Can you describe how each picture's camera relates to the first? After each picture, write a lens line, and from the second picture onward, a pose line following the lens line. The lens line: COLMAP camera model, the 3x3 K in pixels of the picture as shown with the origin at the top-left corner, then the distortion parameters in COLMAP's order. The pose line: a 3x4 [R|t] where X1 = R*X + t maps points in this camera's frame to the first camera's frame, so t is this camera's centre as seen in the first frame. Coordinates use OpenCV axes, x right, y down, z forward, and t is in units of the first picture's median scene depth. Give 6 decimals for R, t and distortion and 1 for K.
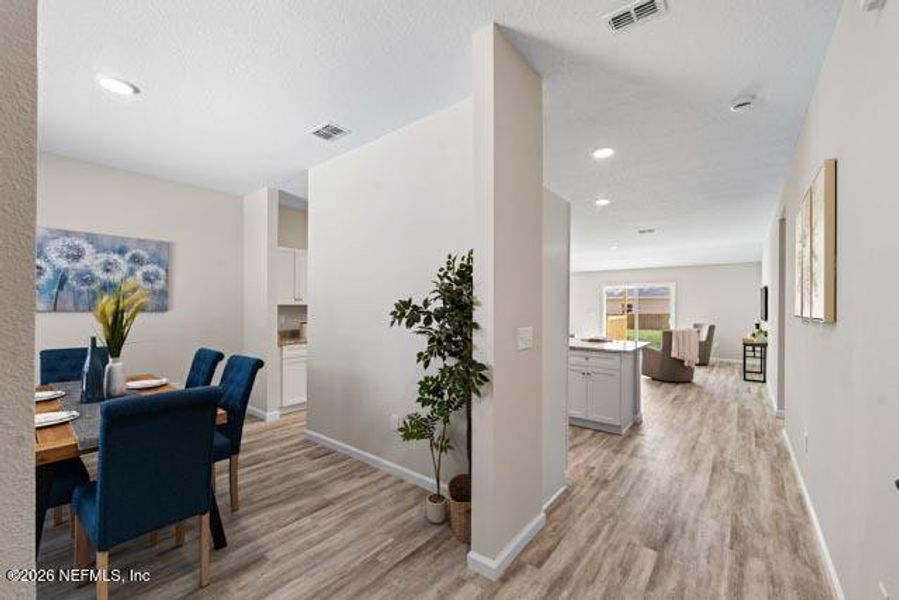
lens RADIAL K [[365.3, 0, 449.1], [0, 365.3, 303.5], [0, 0, 1]] dist [-0.001061, 0.000423]
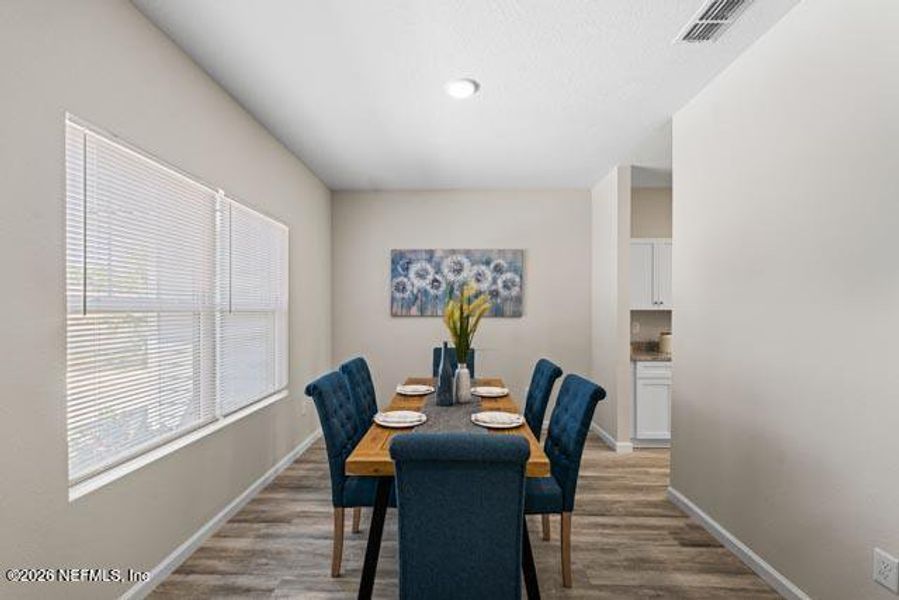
lens RADIAL K [[358.7, 0, 447.7], [0, 358.7, 311.7], [0, 0, 1]] dist [-0.000297, 0.000244]
pose [[0.605140, 0.000581, -0.796119, -0.103877], [0.006334, 0.999965, 0.005545, 0.000163], [0.796094, -0.008398, 0.605115, 0.250216]]
